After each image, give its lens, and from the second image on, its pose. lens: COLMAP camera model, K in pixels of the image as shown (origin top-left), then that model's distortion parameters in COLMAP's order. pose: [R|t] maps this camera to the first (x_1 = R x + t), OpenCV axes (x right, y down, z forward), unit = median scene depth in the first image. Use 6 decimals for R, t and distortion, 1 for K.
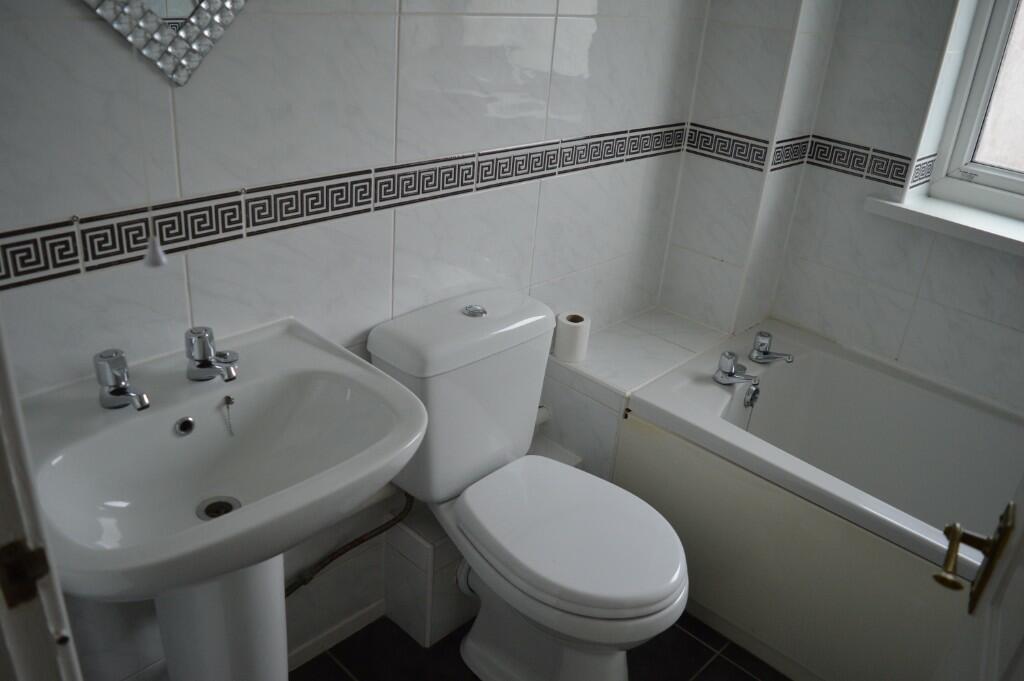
lens RADIAL K [[820.5, 0, 512.0], [0, 820.5, 340.5], [0, 0, 1]] dist [-0.090730, 0.017817]
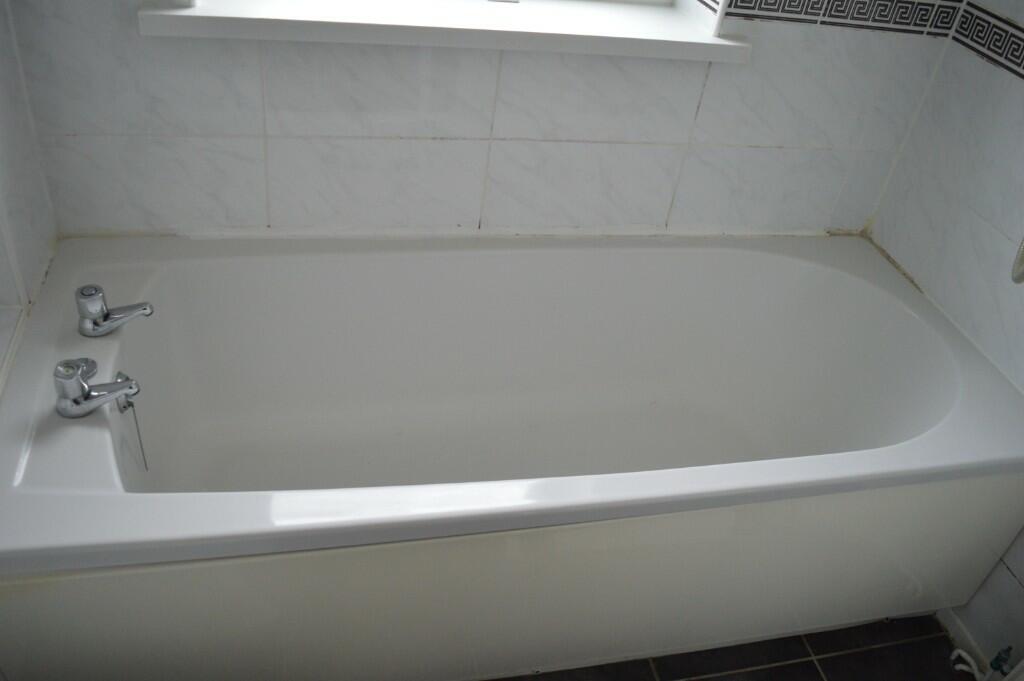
lens RADIAL K [[820.5, 0, 512.0], [0, 820.5, 340.5], [0, 0, 1]] dist [-0.090730, 0.017817]
pose [[0.564914, -0.516720, 0.643329, 0.116918], [0.295440, 0.854625, 0.427004, -0.176281], [-0.770446, -0.051156, 0.635449, 0.503152]]
